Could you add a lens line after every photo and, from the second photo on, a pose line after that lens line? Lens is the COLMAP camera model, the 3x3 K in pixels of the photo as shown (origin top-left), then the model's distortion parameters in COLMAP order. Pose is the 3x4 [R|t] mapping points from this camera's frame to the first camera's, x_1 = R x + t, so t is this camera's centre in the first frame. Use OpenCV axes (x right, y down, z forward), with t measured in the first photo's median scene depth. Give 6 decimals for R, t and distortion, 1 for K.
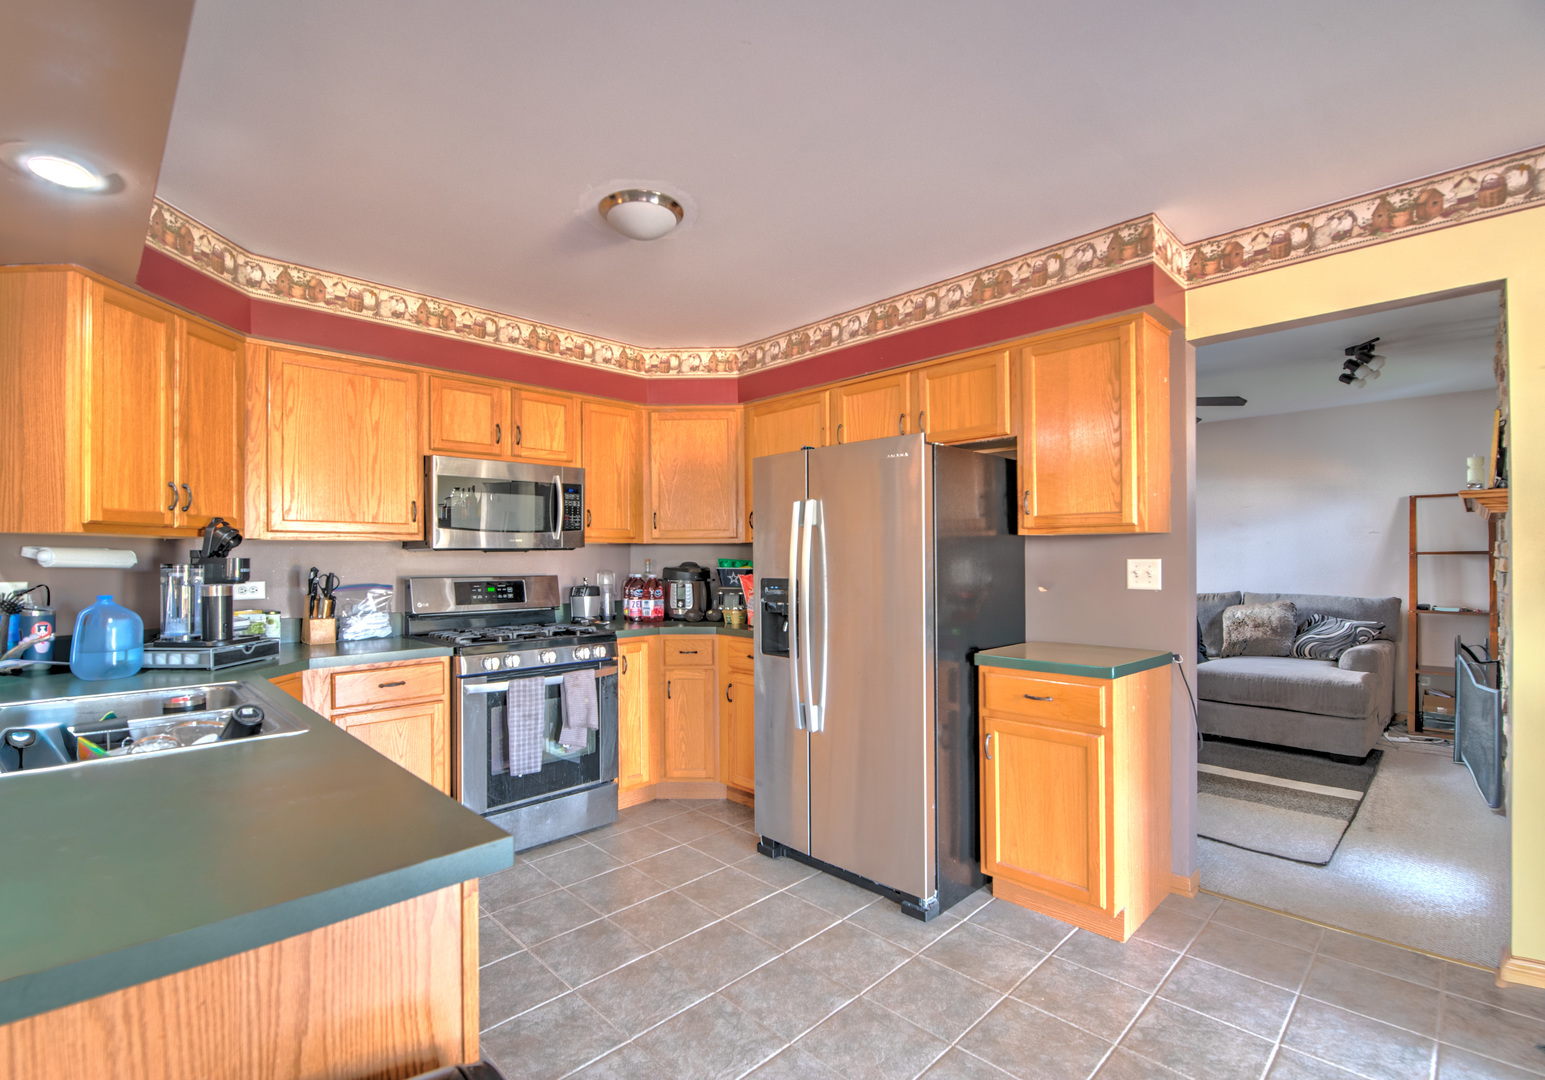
lens RADIAL K [[703.5, 0, 769.9], [0, 703.5, 555.3], [0, 0, 1]] dist [-0.005657, -0.000786]
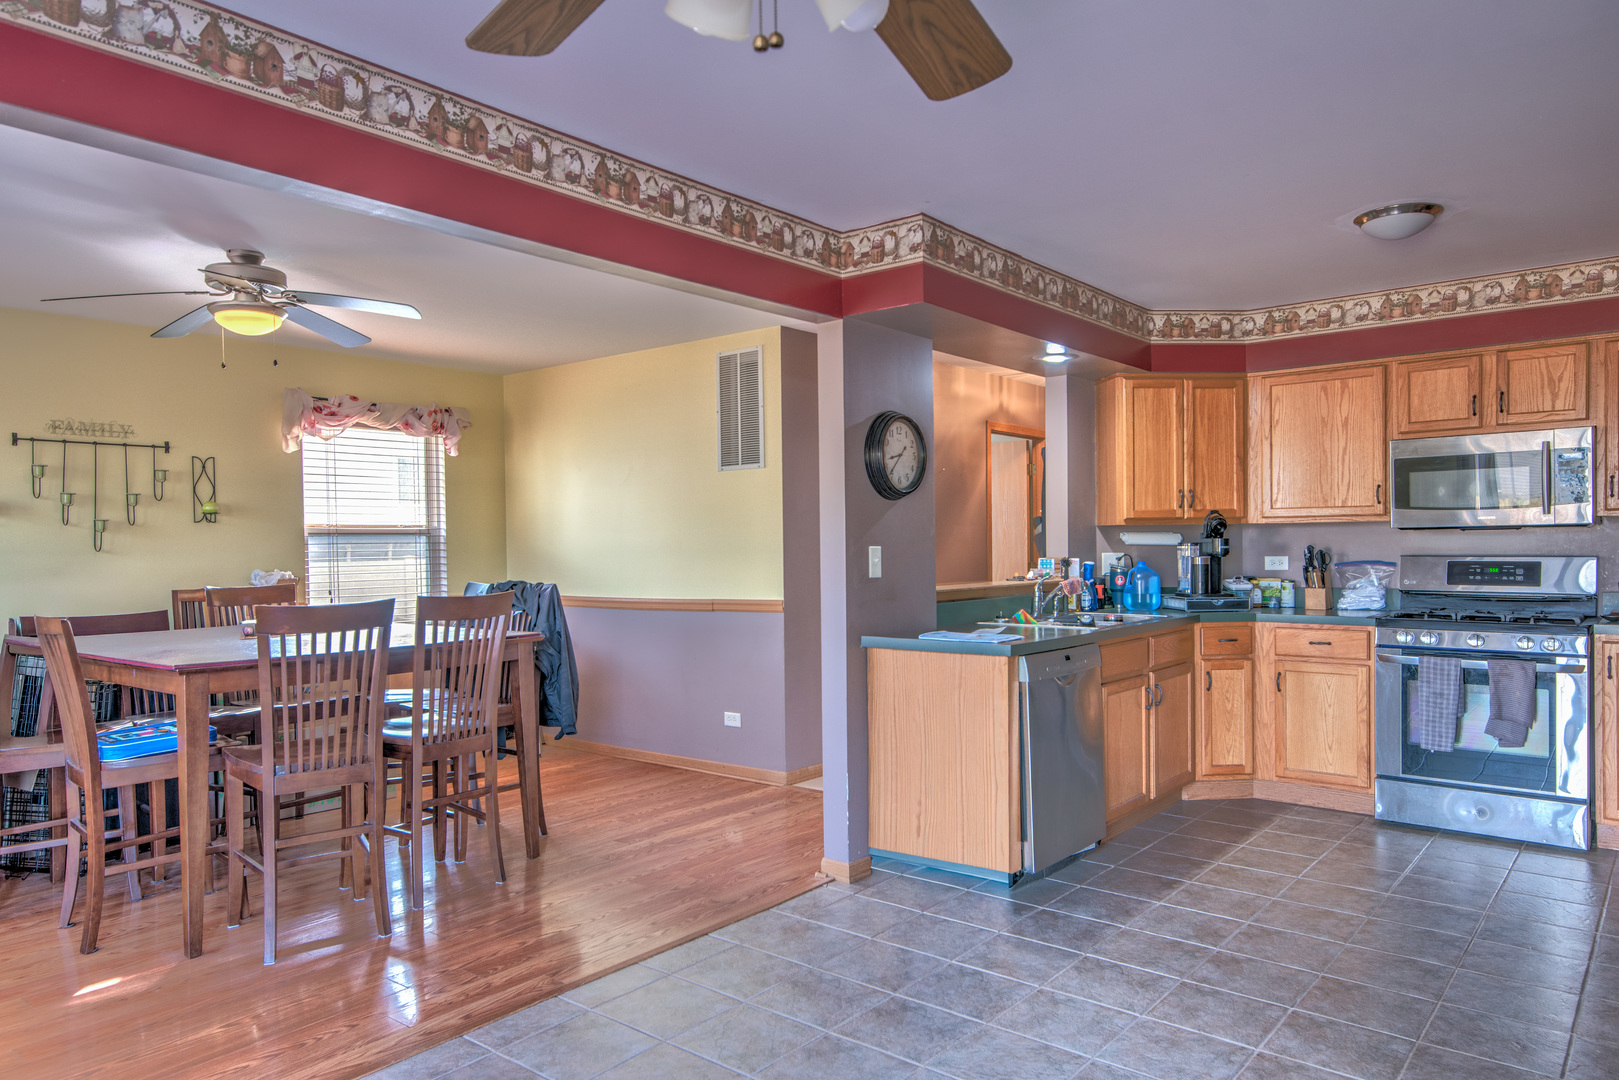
lens RADIAL K [[1091.1, 0, 807.6], [0, 1091.1, 544.3], [0, 0, 1]] dist [-0.000201, 0.000122]
pose [[0.120075, 0.004411, -0.992755, 1.117077], [0.013132, 0.999896, 0.006031, -0.007185], [0.992678, -0.013761, 0.120004, -0.082546]]
